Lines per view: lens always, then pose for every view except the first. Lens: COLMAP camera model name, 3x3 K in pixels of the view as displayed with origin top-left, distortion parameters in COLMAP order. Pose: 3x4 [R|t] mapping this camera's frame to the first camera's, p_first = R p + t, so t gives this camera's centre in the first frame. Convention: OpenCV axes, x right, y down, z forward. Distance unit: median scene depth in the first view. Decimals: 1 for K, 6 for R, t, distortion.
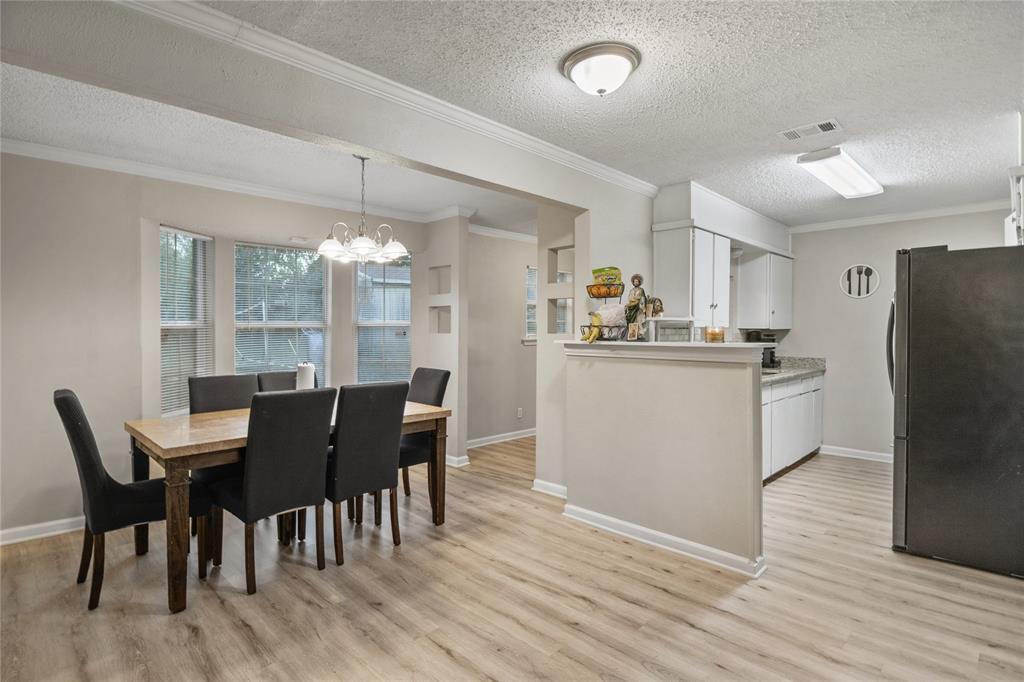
lens RADIAL K [[513.8, 0, 507.6], [0, 513.8, 341.9], [0, 0, 1]] dist [-0.011950, 0.001019]
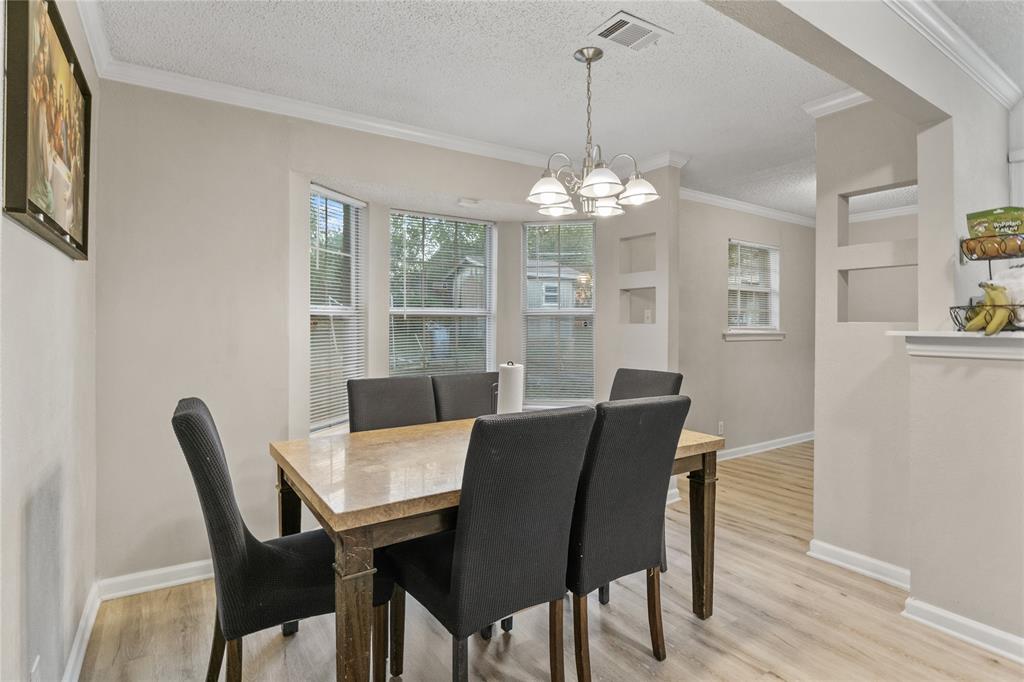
lens RADIAL K [[513.8, 0, 505.2], [0, 513.8, 333.7], [0, 0, 1]] dist [-0.011950, 0.001019]
pose [[0.979819, 0.004239, -0.199844, -0.244129], [-0.006246, 0.999936, -0.009410, 0.008672], [0.199791, 0.010468, 0.979783, 0.311020]]
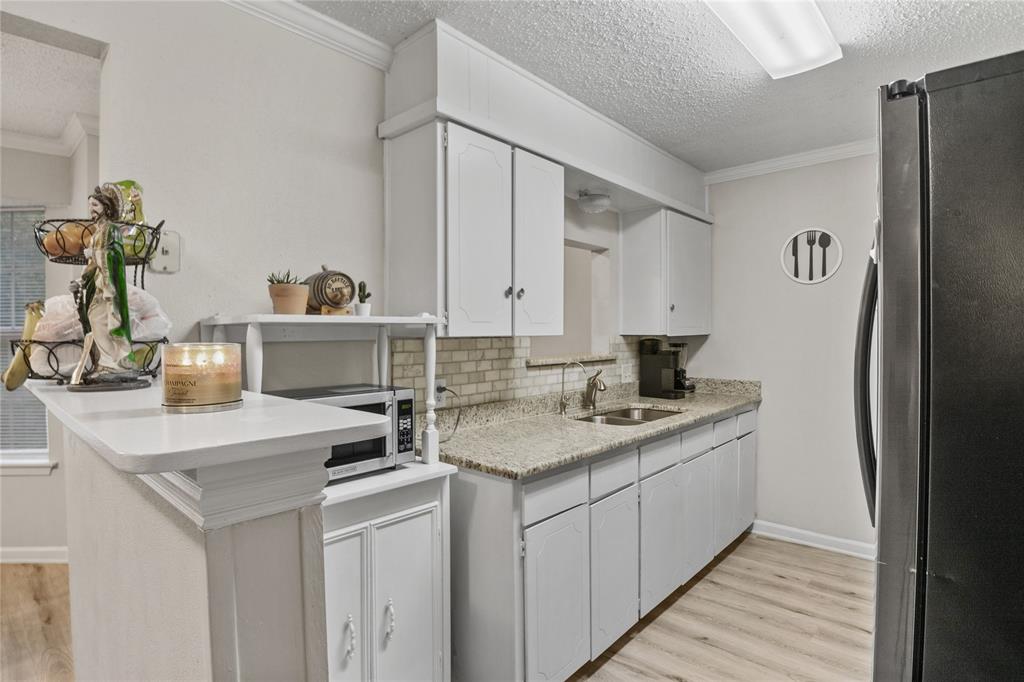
lens RADIAL K [[513.8, 0, 517.2], [0, 513.8, 344.2], [0, 0, 1]] dist [-0.011950, 0.001019]
pose [[0.998594, -0.007375, 0.052500, 0.438891], [0.007354, 0.999973, 0.000591, -0.024269], [-0.052503, -0.000204, 0.998621, 0.587100]]
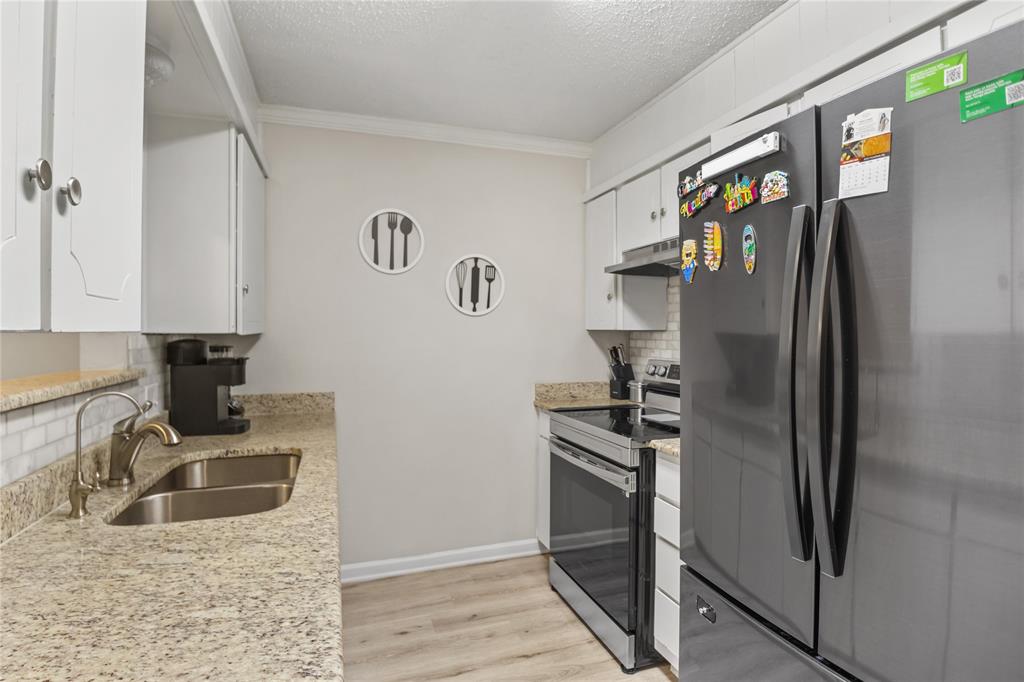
lens RADIAL K [[513.8, 0, 504.3], [0, 513.8, 338.3], [0, 0, 1]] dist [-0.011950, 0.001019]
pose [[0.452175, -0.017037, 0.891767, 0.382387], [0.025931, 0.999646, 0.005949, -0.027791], [-0.891552, 0.020435, 0.452456, 0.943786]]
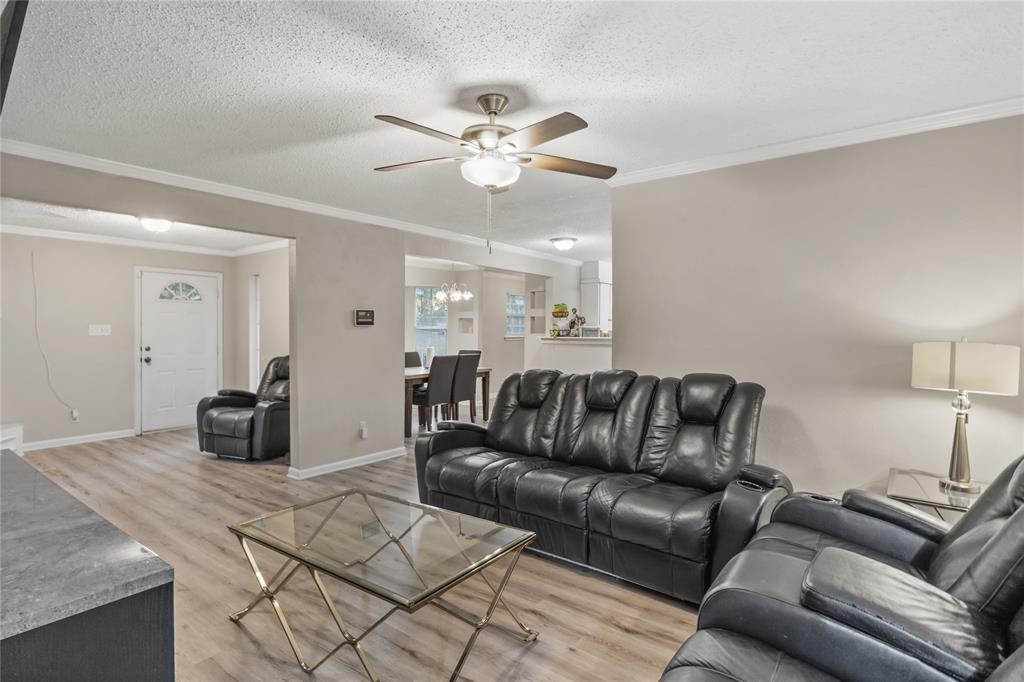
lens RADIAL K [[513.8, 0, 515.8], [0, 513.8, 341.1], [0, 0, 1]] dist [-0.011950, 0.001019]
pose [[0.987932, -0.002075, 0.154876, -0.339547], [0.002181, 0.999997, -0.000514, 0.016976], [-0.154874, 0.000846, 0.987934, -1.150810]]
